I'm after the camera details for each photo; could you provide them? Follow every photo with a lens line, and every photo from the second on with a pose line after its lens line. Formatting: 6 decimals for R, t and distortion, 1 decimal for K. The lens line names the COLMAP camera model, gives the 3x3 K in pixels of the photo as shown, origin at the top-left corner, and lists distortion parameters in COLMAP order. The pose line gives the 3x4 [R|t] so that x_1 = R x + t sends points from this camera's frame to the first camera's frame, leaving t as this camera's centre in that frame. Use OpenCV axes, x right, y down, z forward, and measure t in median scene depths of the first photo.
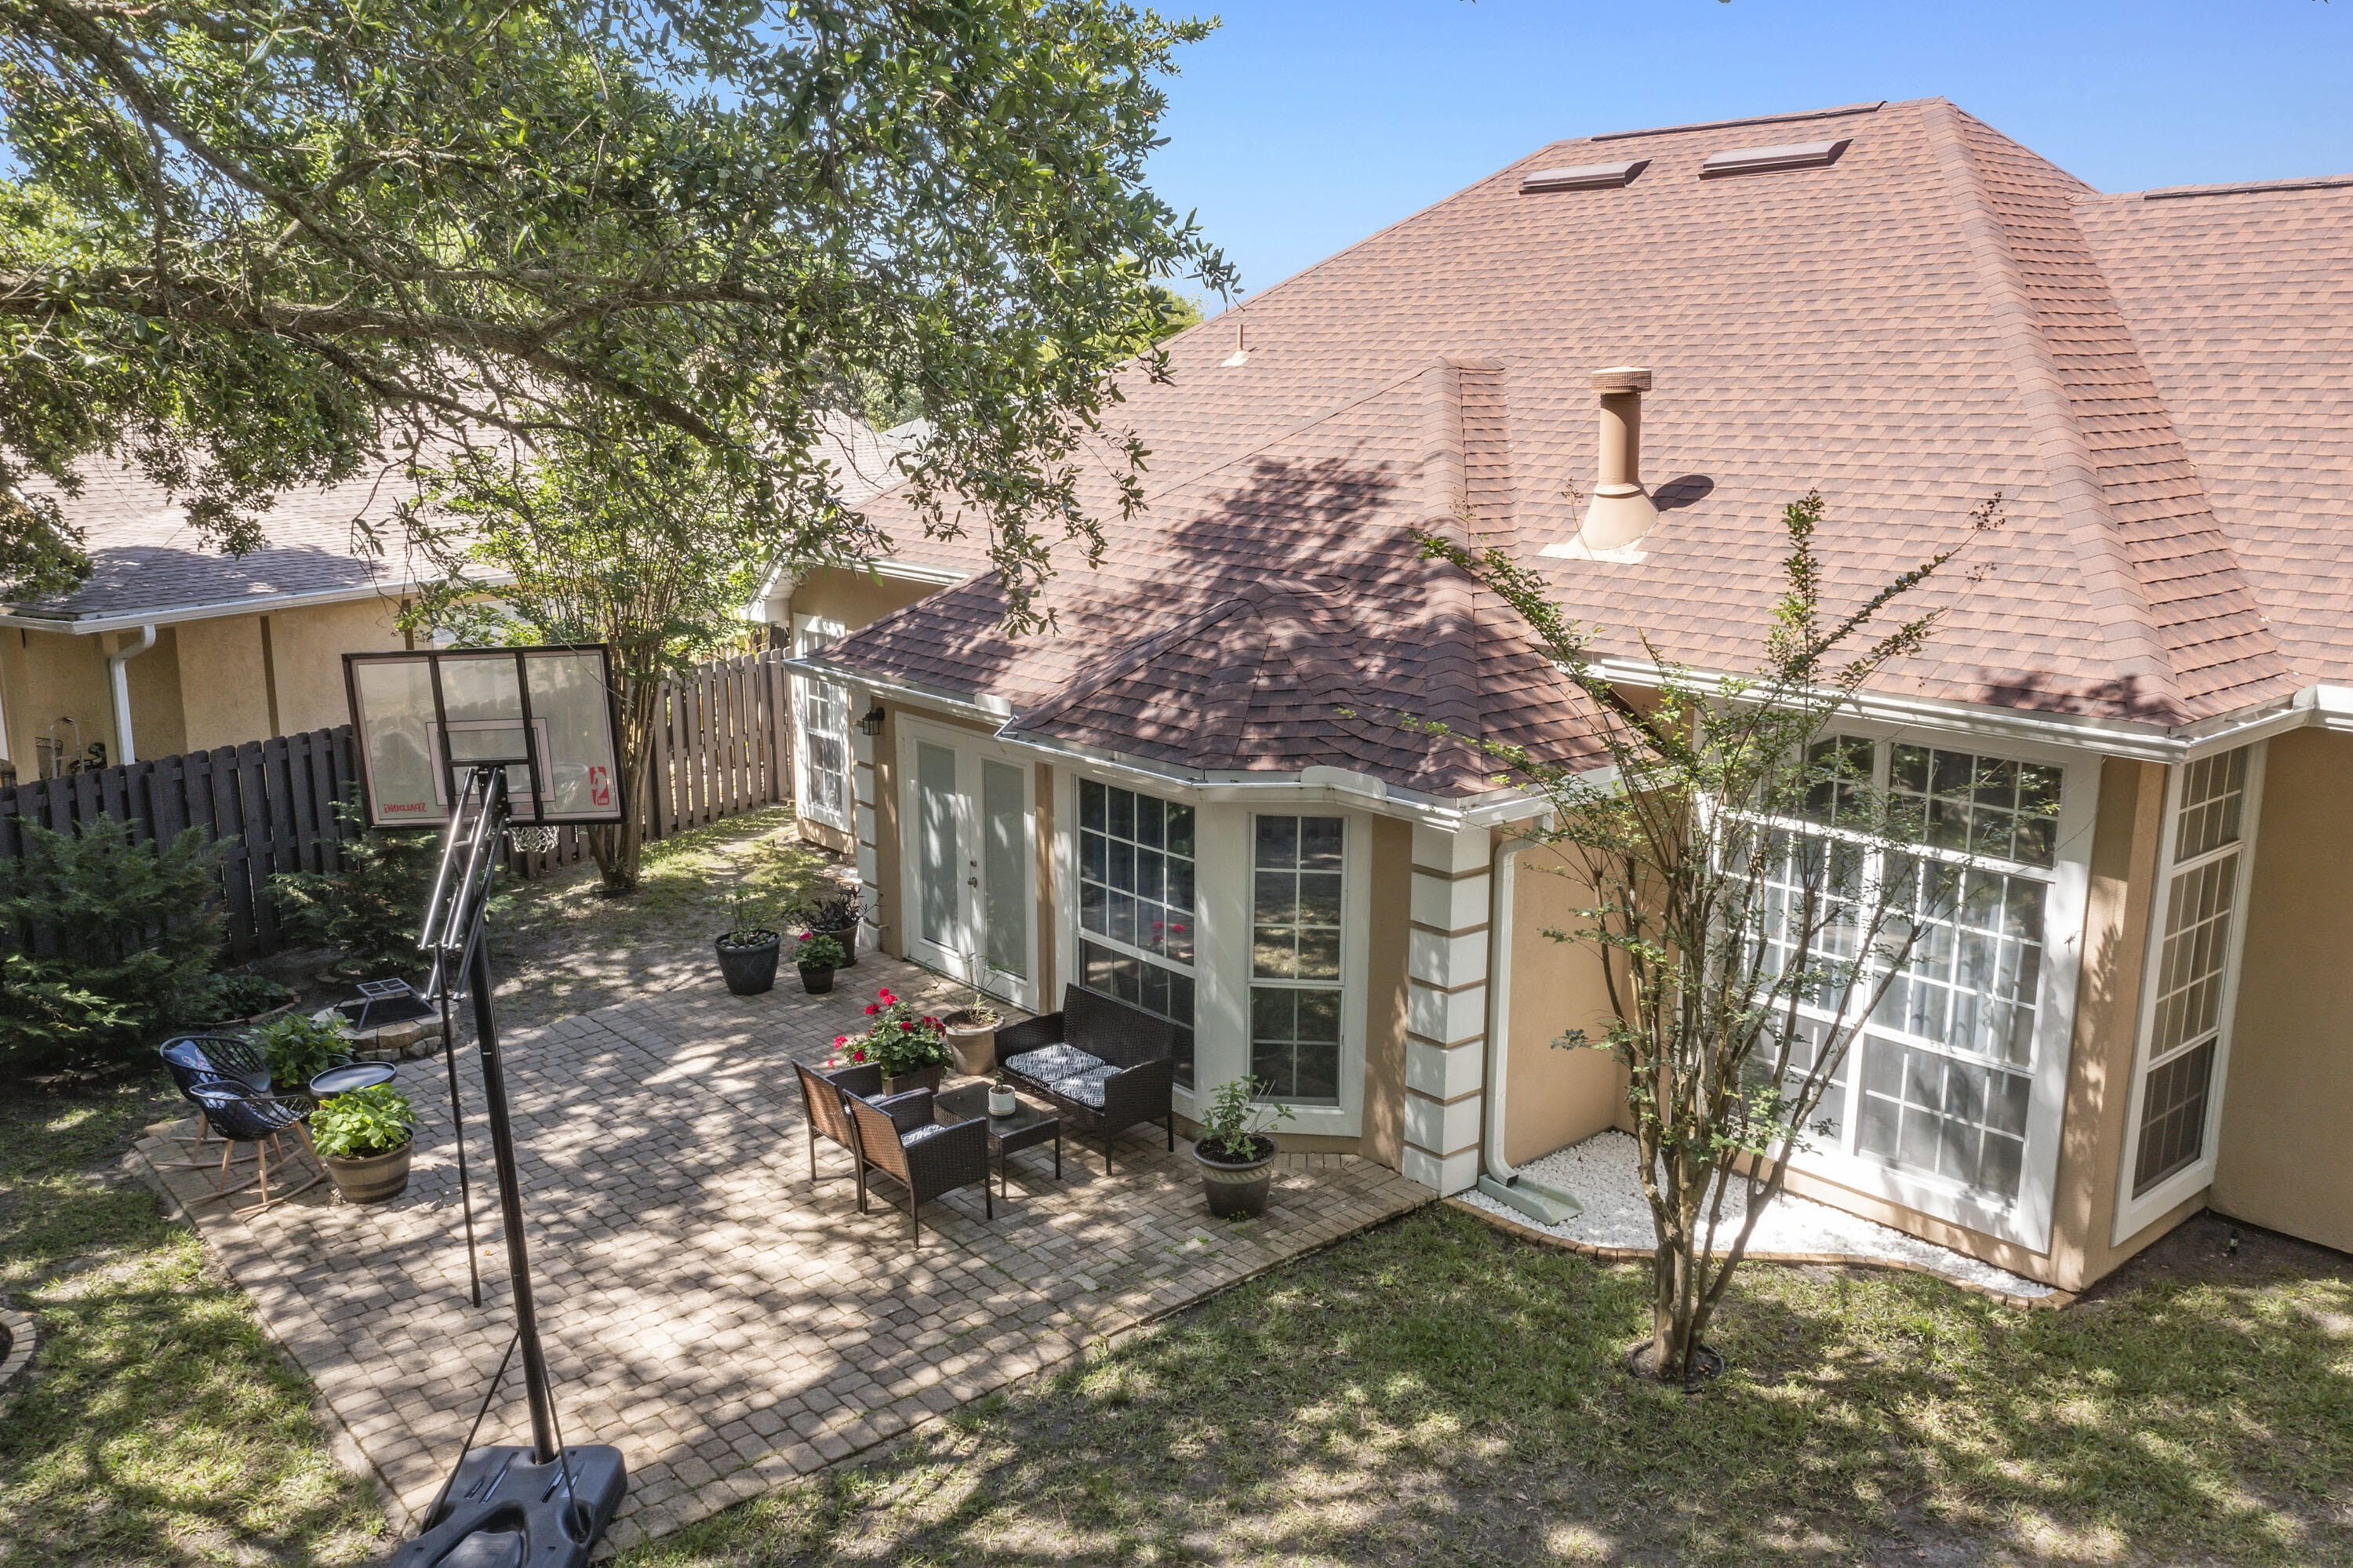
lens RADIAL K [[1839.2, 0, 1176.5], [0, 1839.2, 784.0], [0, 0, 1]] dist [-0.016335, 0.005031]
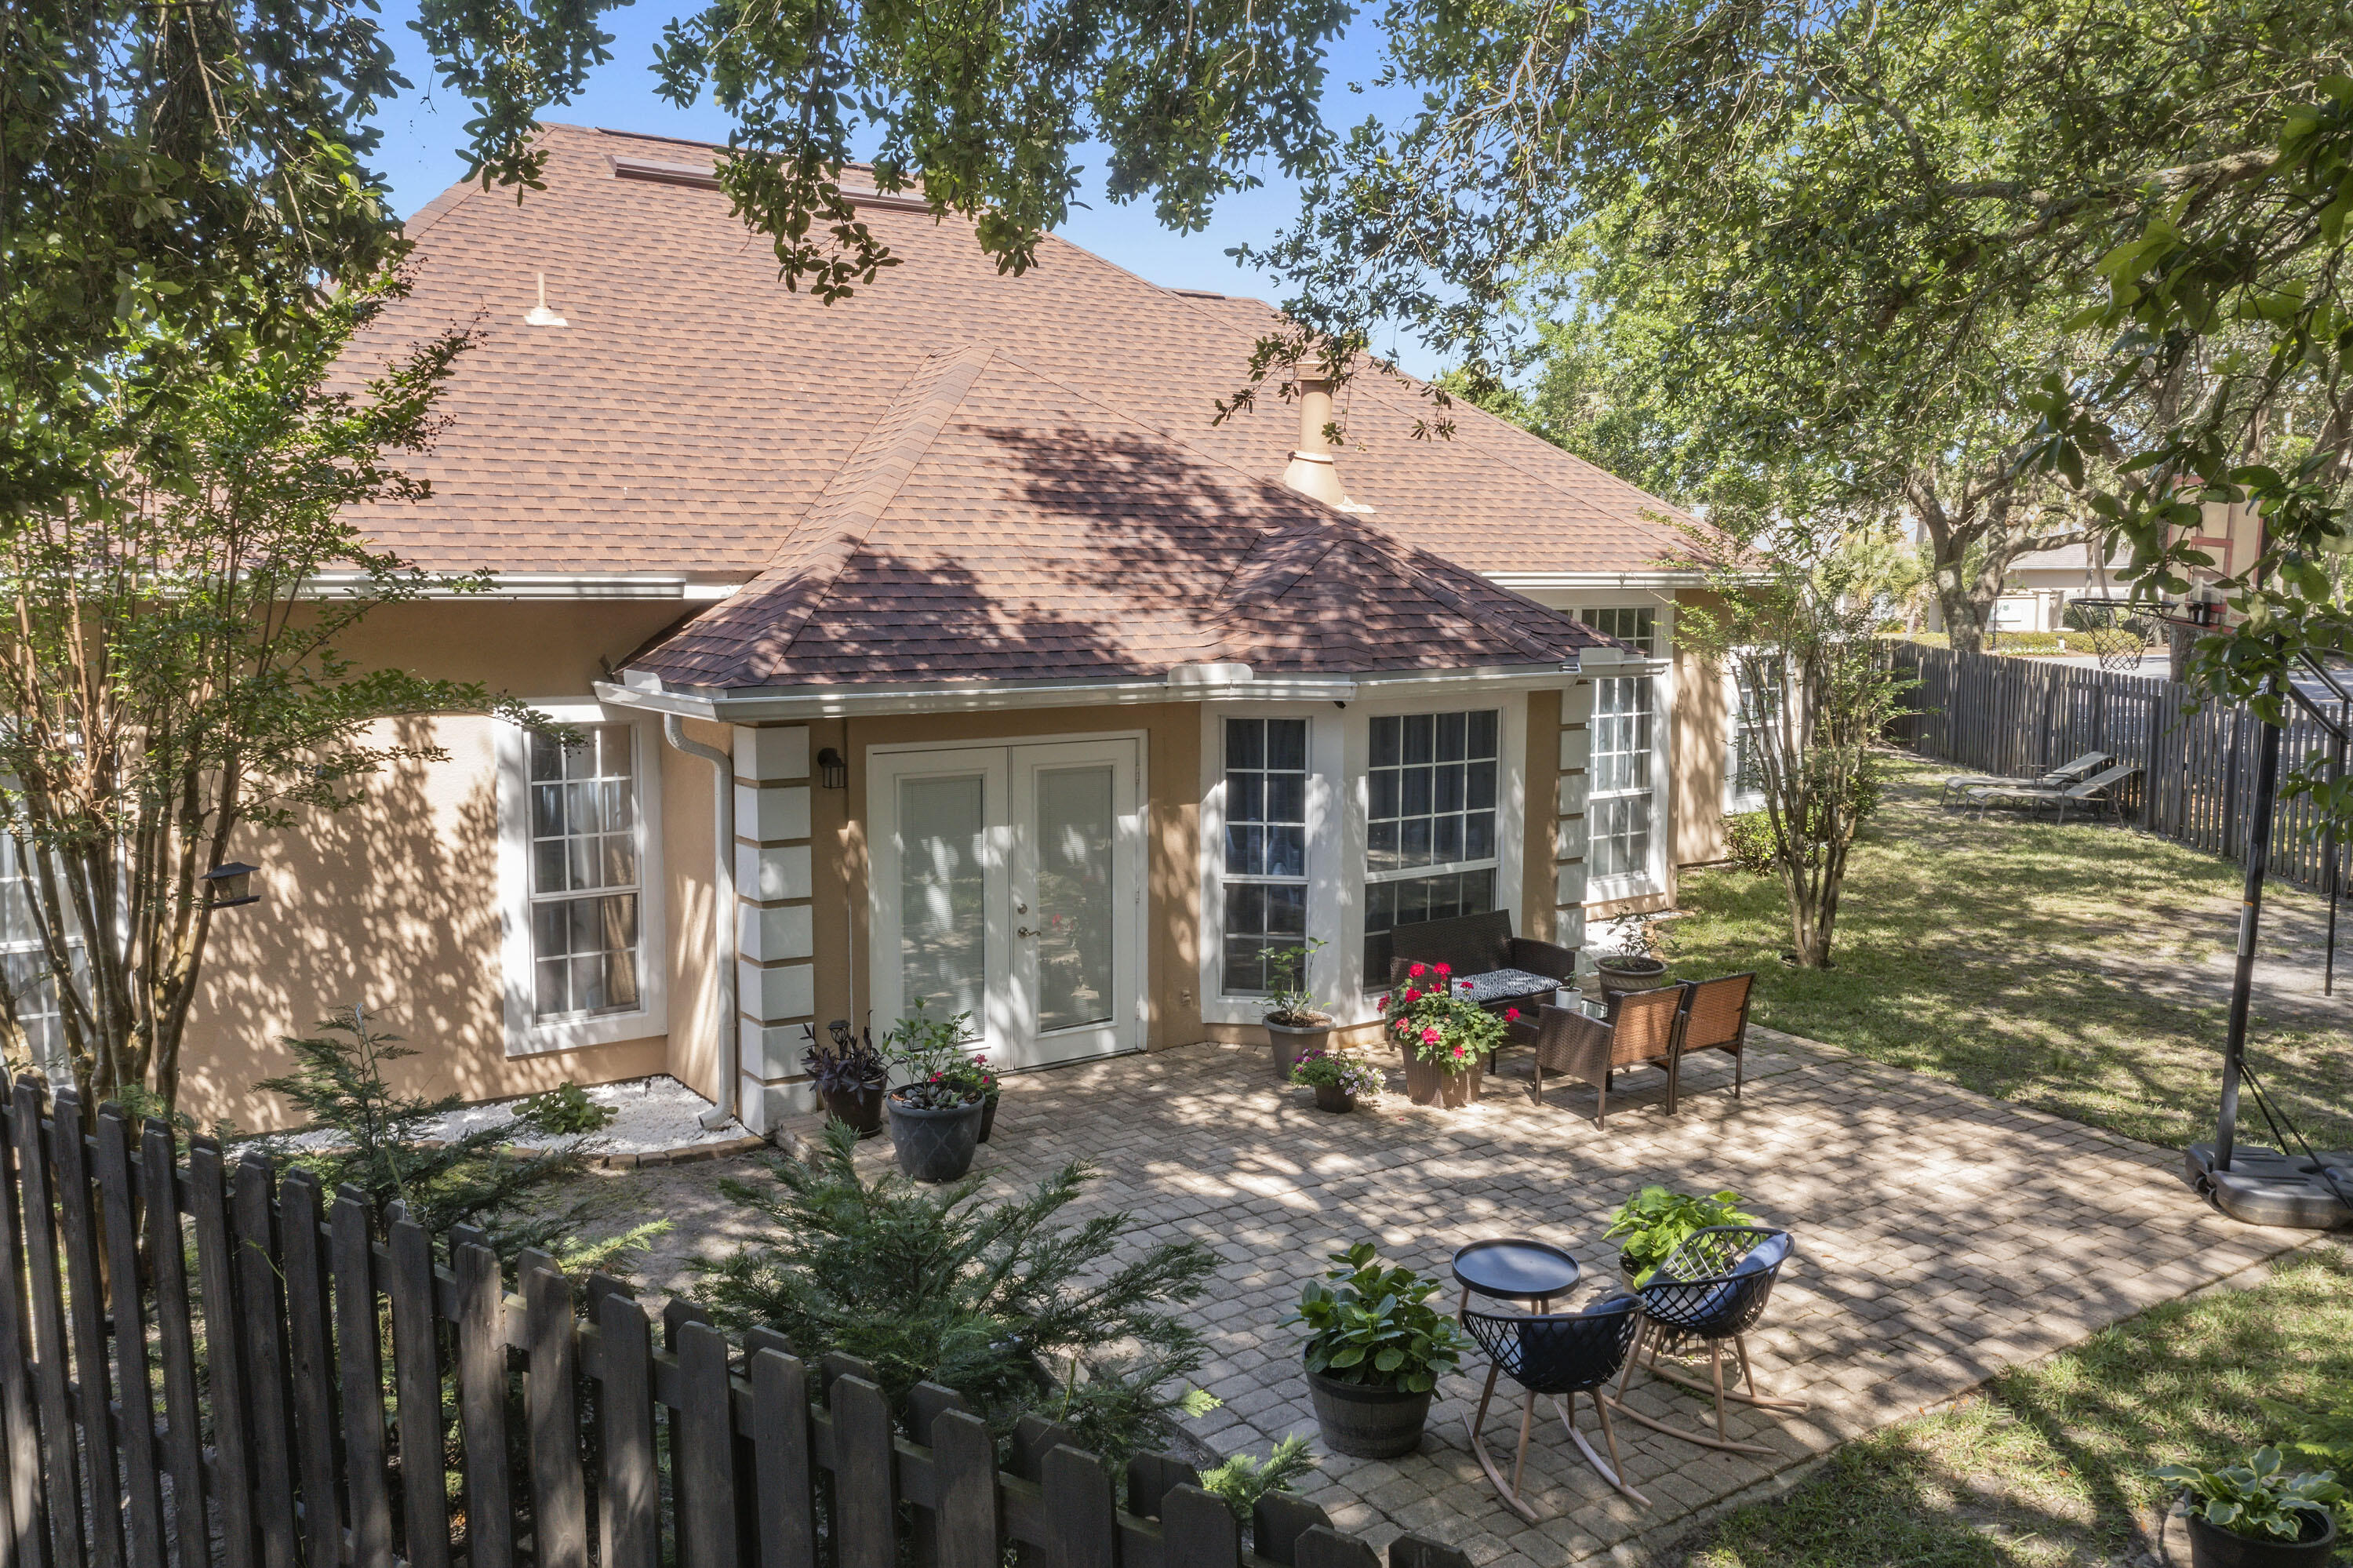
lens RADIAL K [[1839.2, 0, 1176.5], [0, 1839.2, 784.0], [0, 0, 1]] dist [-0.016335, 0.005031]
pose [[0.109424, -0.121184, 0.986580, -1.192395], [0.203754, 0.974198, 0.097065, -0.098934], [-0.972888, 0.190399, 0.131293, 1.109832]]
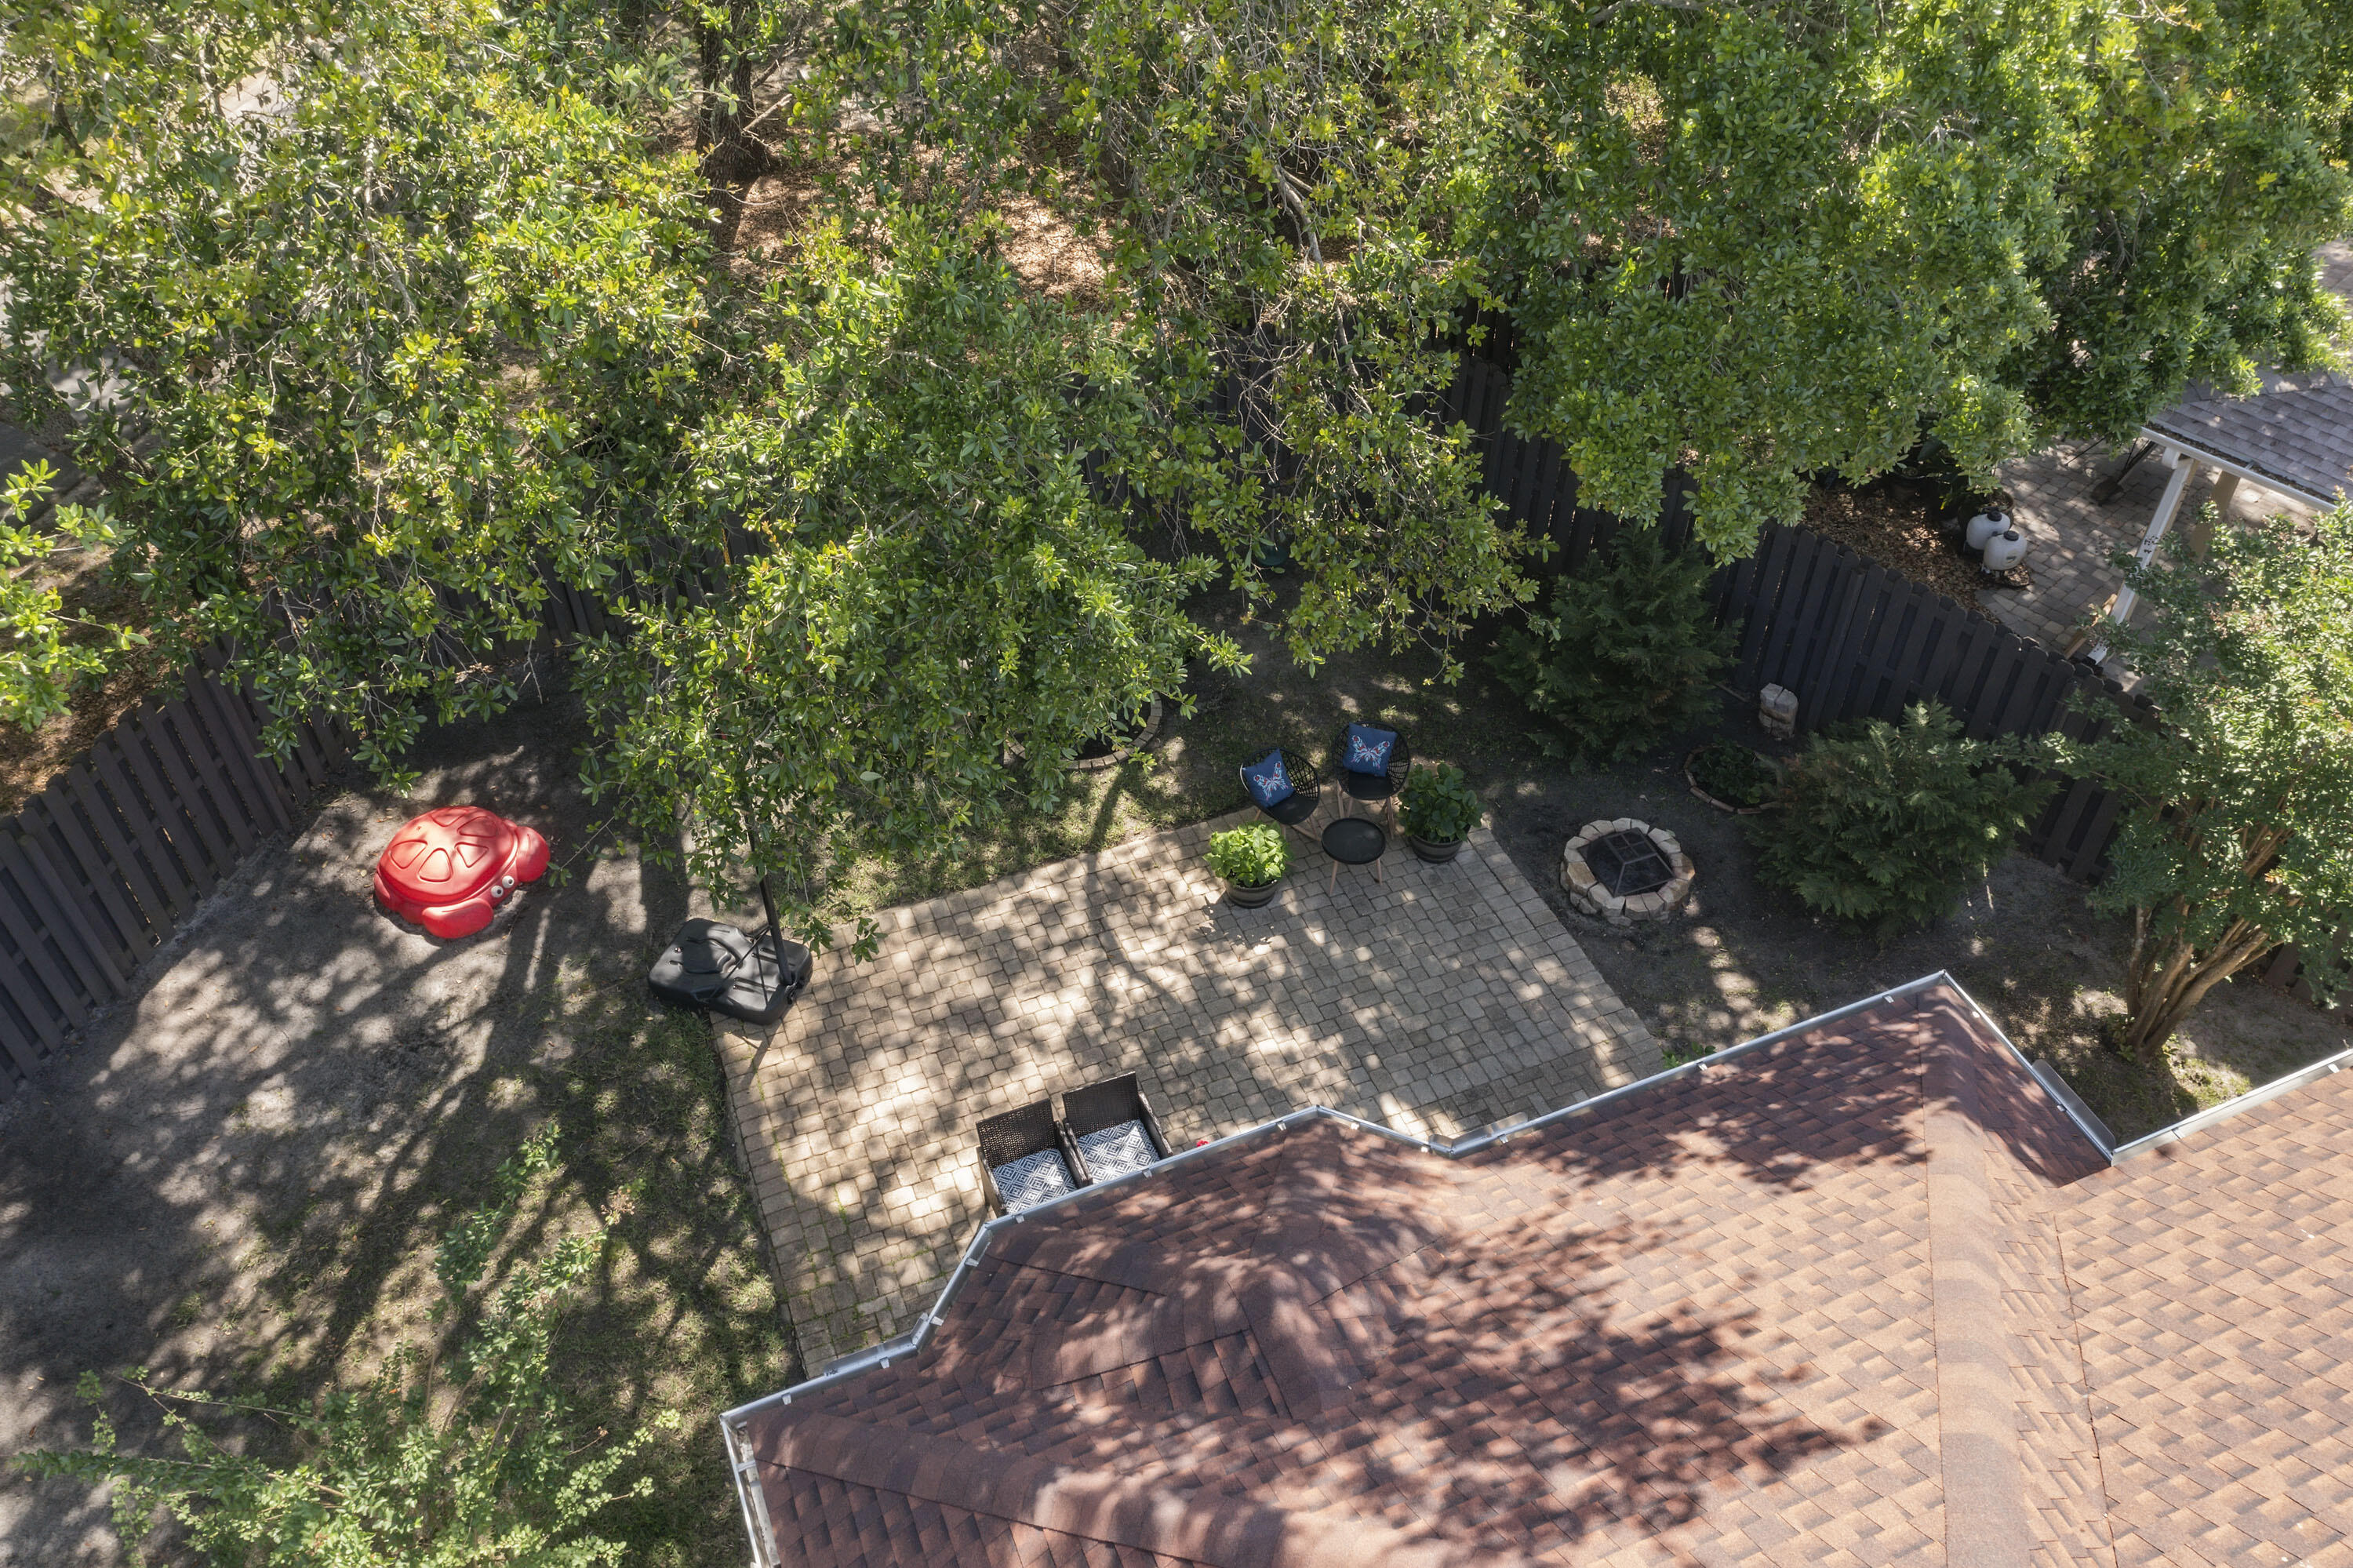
lens RADIAL K [[1839.2, 0, 1176.5], [0, 1839.2, 784.0], [0, 0, 1]] dist [-0.016335, 0.005031]
pose [[-0.340308, 0.636579, -0.692068, 0.403676], [-0.188262, 0.674969, 0.713424, -0.796741], [0.921275, 0.373074, -0.109854, 1.126126]]
